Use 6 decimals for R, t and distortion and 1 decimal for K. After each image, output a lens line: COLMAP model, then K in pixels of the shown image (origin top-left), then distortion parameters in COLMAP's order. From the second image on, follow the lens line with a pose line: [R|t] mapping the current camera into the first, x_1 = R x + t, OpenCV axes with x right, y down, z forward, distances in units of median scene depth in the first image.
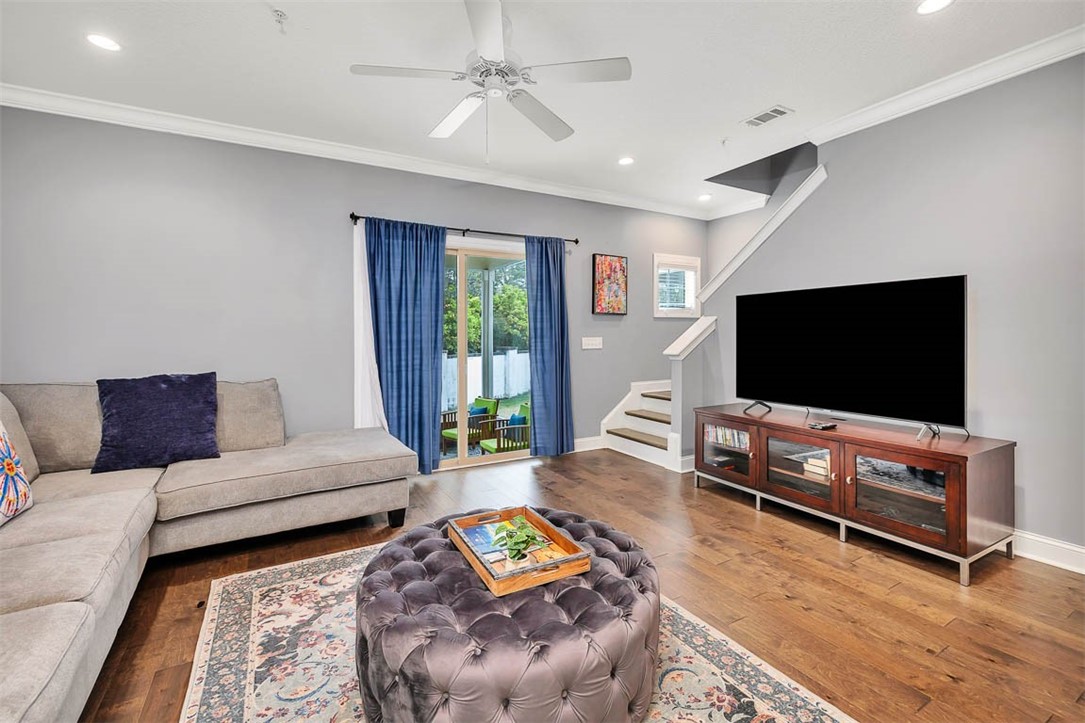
lens RADIAL K [[476.1, 0, 540.1], [0, 476.1, 336.6], [0, 0, 1]] dist [0.001382, -0.000129]
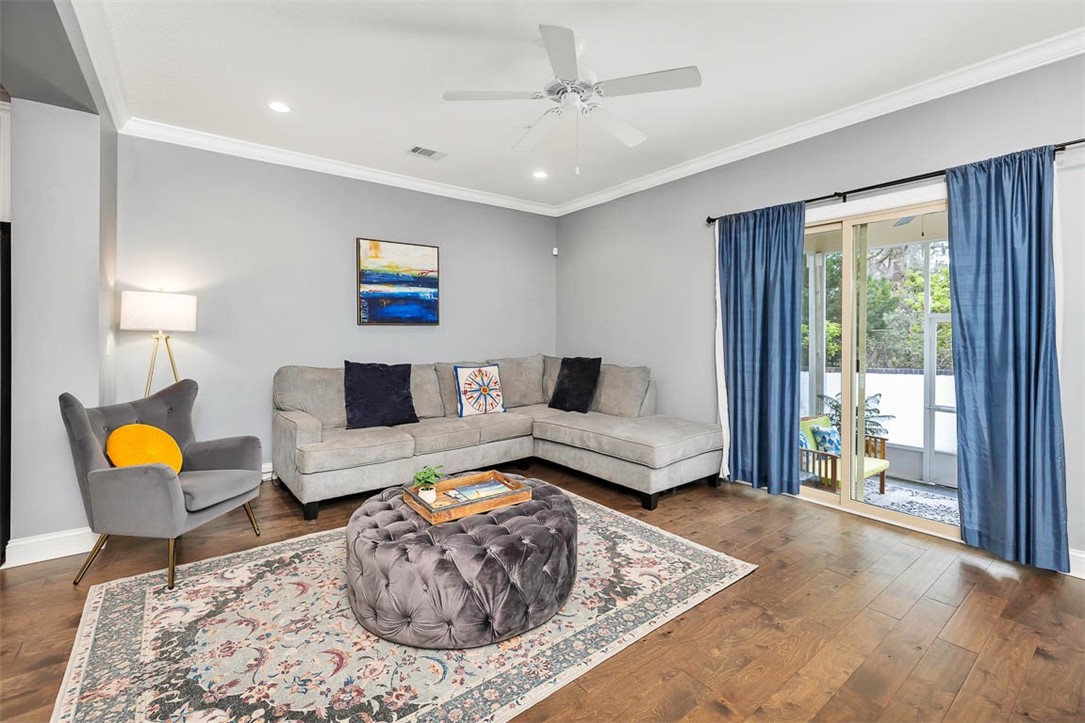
lens RADIAL K [[476.1, 0, 540.1], [0, 476.1, 336.6], [0, 0, 1]] dist [0.001382, -0.000129]
pose [[0.125313, 0.011217, -0.992054, 0.750726], [-0.007492, 0.999918, 0.010359, -0.004937], [0.992089, 0.006134, 0.125386, 0.622528]]
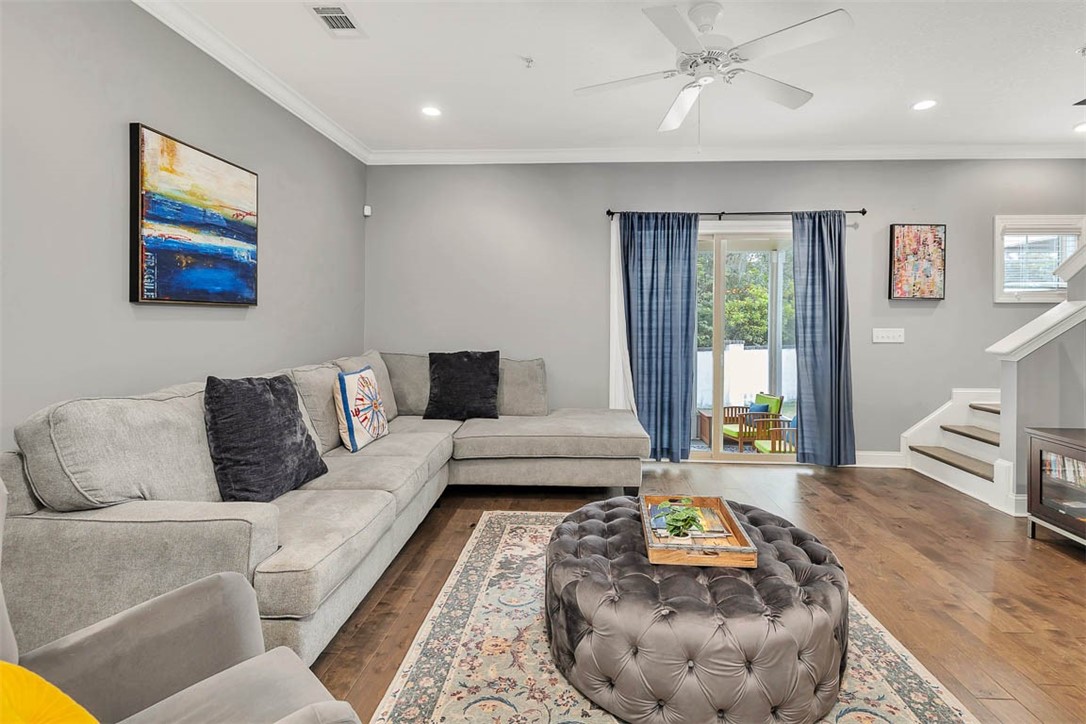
lens RADIAL K [[513.1, 0, 563.0], [0, 513.1, 323.3], [0, 0, 1]] dist [-0.000255, -0.000014]
pose [[0.845239, 0.009943, -0.534296, 0.179247], [-0.012449, 0.999922, -0.001086, 0.001622], [0.534244, 0.007570, 0.845297, -0.049570]]
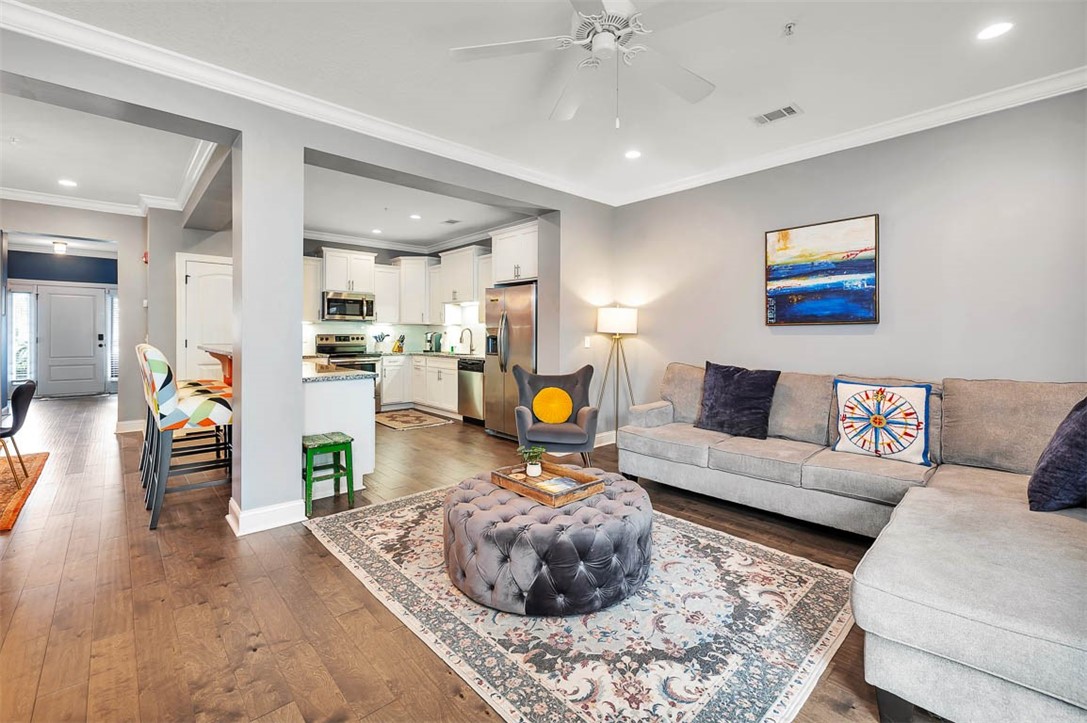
lens RADIAL K [[462.1, 0, 531.7], [0, 462.1, 339.4], [0, 0, 1]] dist [0.001327, 0.000156]
pose [[-0.979024, 0.003483, -0.203715, 0.157980], [0.000365, 0.999882, 0.015343, -0.003267], [0.203744, 0.014947, -0.978910, 1.400710]]
